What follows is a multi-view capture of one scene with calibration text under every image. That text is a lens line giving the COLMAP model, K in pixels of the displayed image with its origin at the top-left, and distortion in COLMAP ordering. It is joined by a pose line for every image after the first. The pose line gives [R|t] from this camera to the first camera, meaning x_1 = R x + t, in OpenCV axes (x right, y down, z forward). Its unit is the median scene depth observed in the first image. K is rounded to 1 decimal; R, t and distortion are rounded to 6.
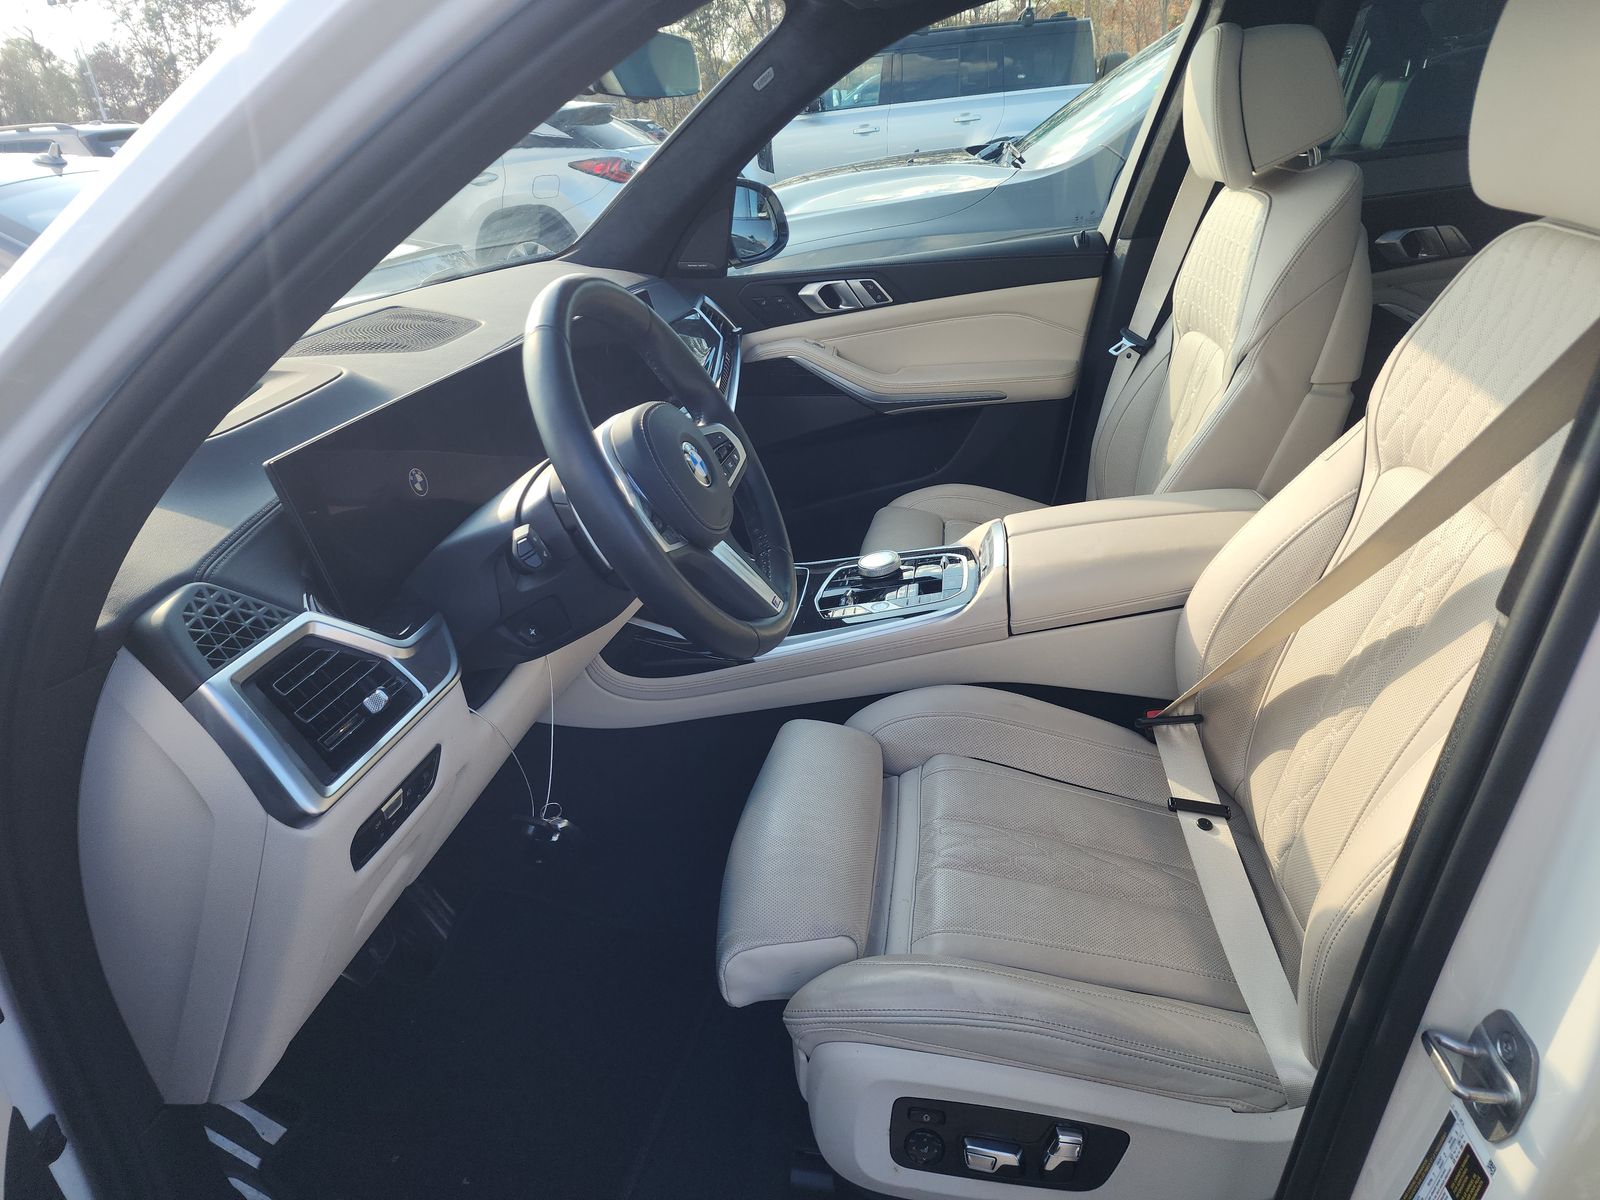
lens RADIAL K [[1007.6, 0, 797.7], [0, 1007.6, 639.6], [0, 0, 1]] dist [0.000829, -0.043785]
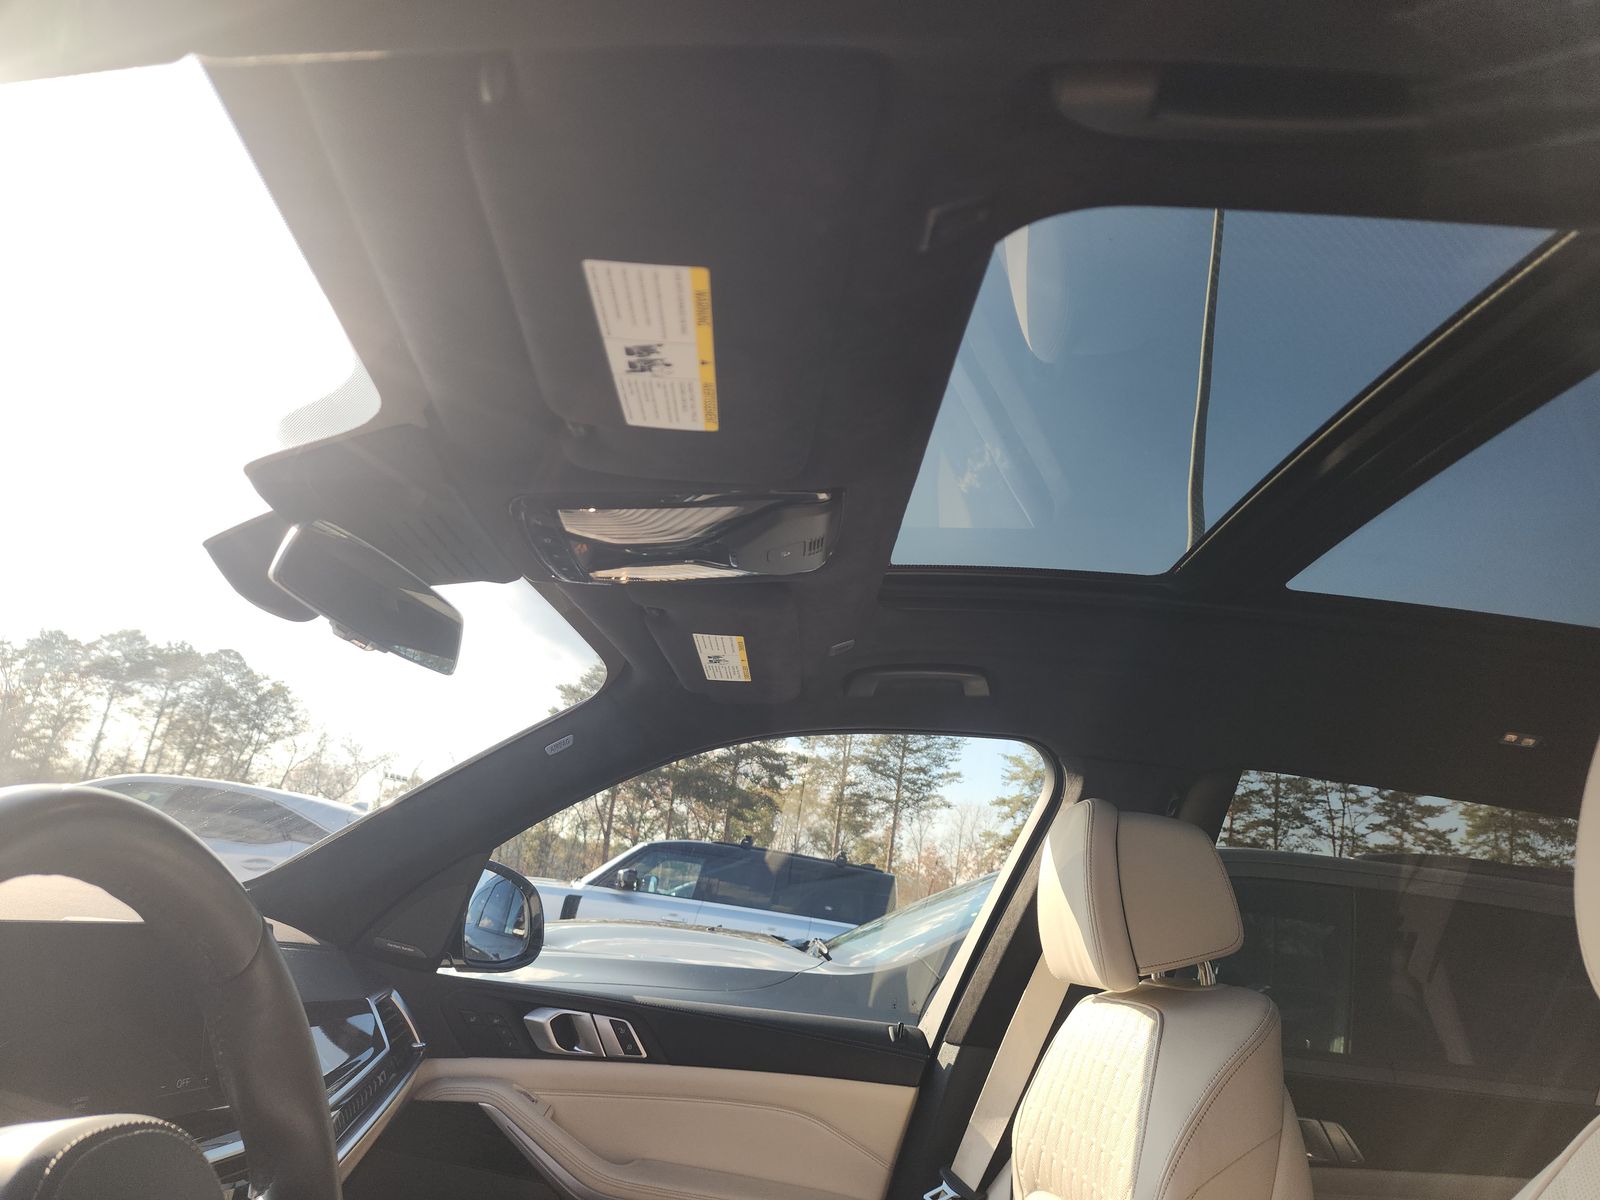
lens RADIAL K [[1188.1, 0, 779.9], [0, 1188.1, 604.1], [0, 0, 1]] dist [0.073189, -0.000482]
pose [[0.960559, 0.263583, 0.088608, 0.023550], [-0.143158, 0.741908, -0.655041, -0.021176], [-0.238397, 0.616520, 0.750380, 0.117707]]
